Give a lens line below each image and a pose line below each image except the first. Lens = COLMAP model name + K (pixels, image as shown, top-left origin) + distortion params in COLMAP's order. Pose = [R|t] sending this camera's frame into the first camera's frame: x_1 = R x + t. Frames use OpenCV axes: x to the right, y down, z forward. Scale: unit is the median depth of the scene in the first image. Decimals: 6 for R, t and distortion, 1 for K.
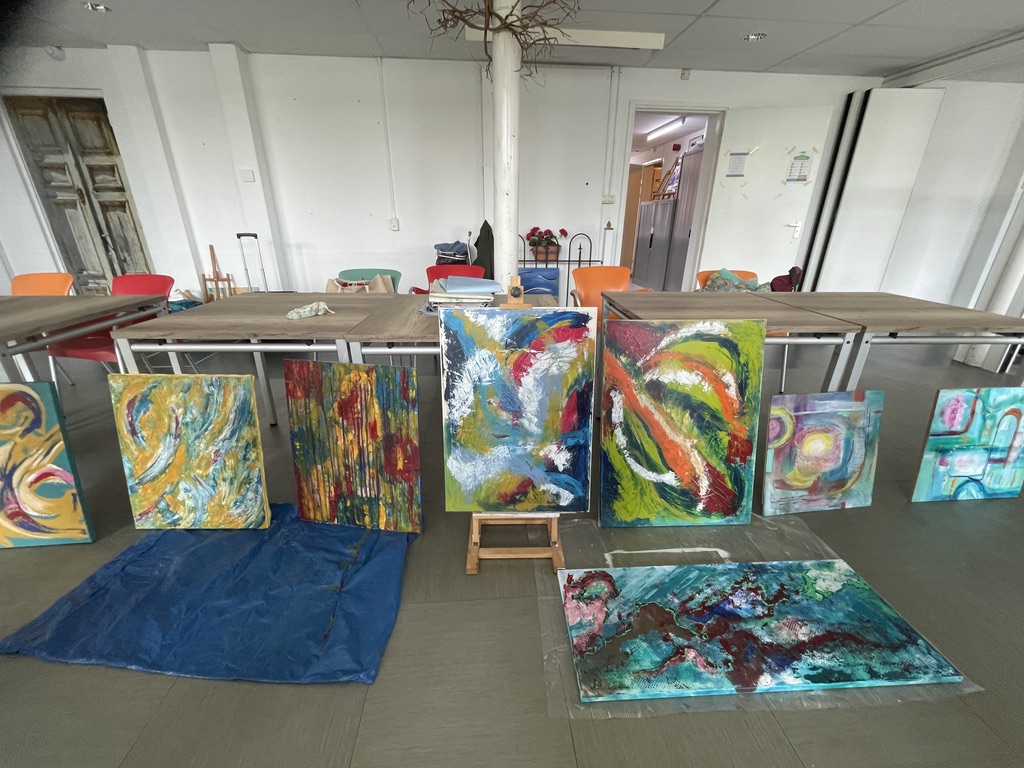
lens RADIAL K [[417.0, 0, 509.2], [0, 417.0, 385.1], [0, 0, 1]] dist [-0.002185, -0.000934]
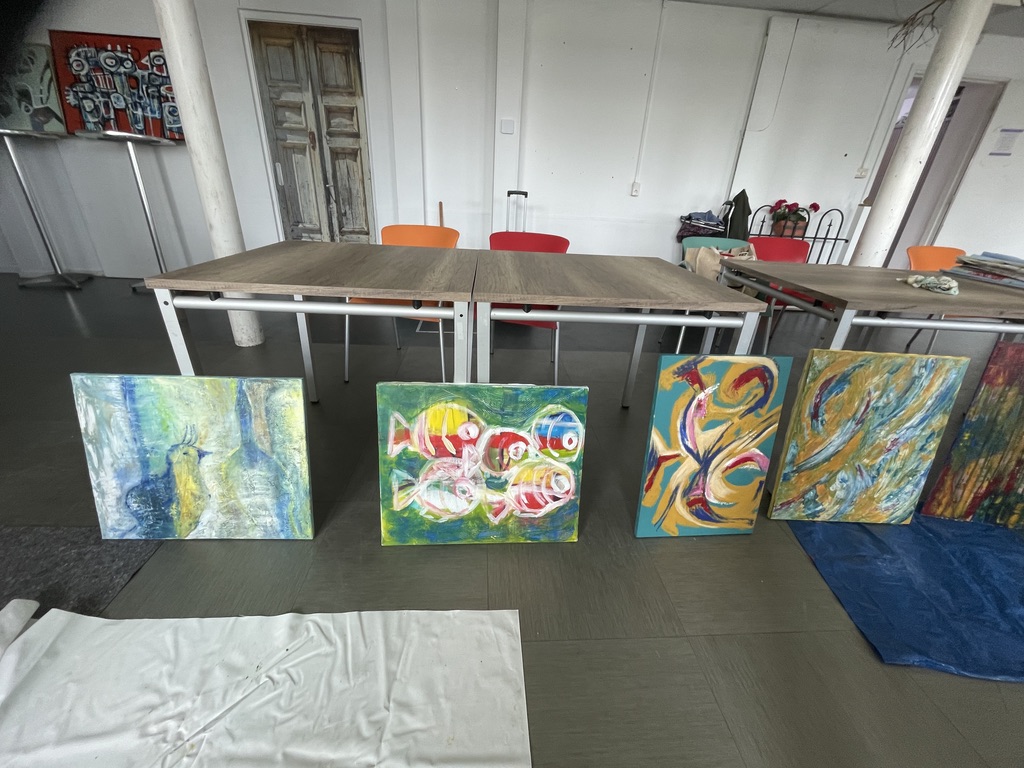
lens RADIAL K [[417.0, 0, 508.1], [0, 417.0, 385.2], [0, 0, 1]] dist [-0.002185, -0.000934]
pose [[0.998976, 0.044581, 0.007711, -1.512327], [-0.044974, 0.997067, 0.061923, 0.022725], [-0.004928, -0.062207, 0.998051, 0.112253]]
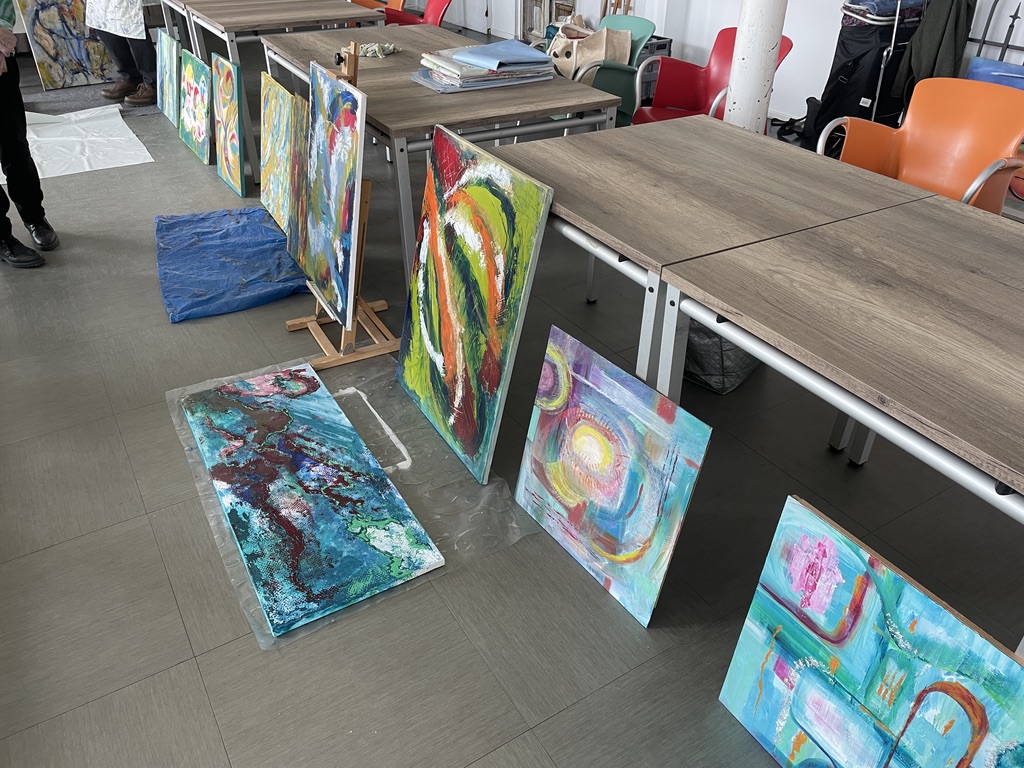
lens RADIAL K [[765.6, 0, 513.9], [0, 765.6, 384.1], [0, 0, 1]] dist [0.062713, -0.079060]
pose [[0.461350, 0.487445, -0.741319, 1.547253], [-0.336915, 0.869218, 0.361868, -0.297021], [0.820758, 0.082814, 0.565241, 0.347690]]
